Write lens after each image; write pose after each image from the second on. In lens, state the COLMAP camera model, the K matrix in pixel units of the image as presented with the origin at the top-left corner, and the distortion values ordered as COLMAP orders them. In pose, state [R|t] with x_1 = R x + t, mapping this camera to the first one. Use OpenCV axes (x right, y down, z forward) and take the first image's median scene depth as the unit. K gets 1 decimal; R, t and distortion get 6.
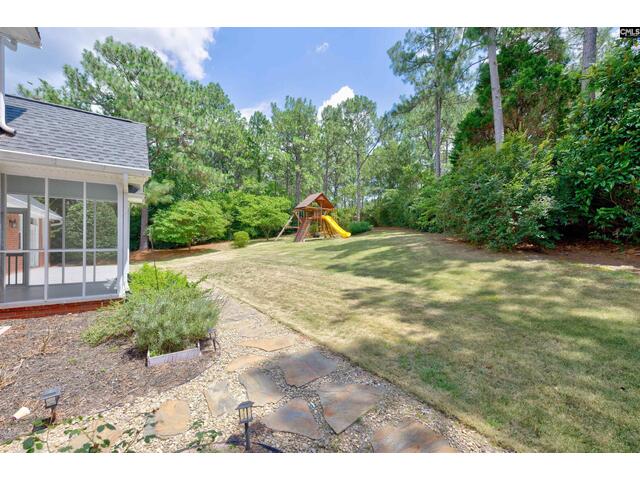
lens RADIAL K [[279.6, 0, 320.0], [0, 279.6, 240.0], [0, 0, 1]] dist [-0.019946, -0.000210]
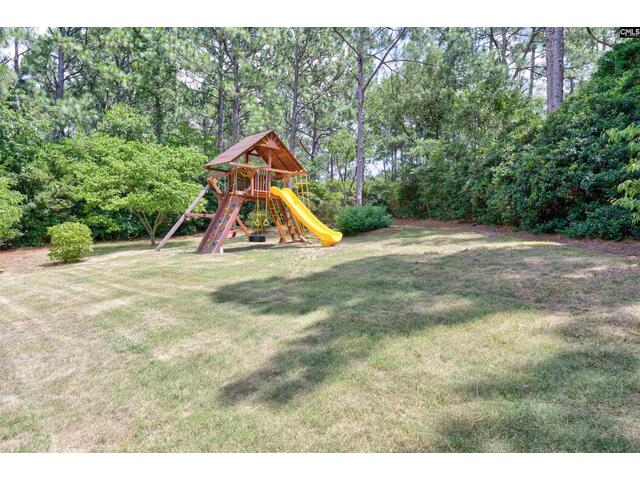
lens RADIAL K [[438.7, 0, 320.0], [0, 438.7, 240.0], [0, 0, 1]] dist [0.000883, -0.000071]
pose [[0.997941, 0.018077, 0.061541, 0.035348], [-0.018242, 0.999831, 0.002117, -0.013445], [-0.061492, -0.003236, 0.998102, 0.333629]]
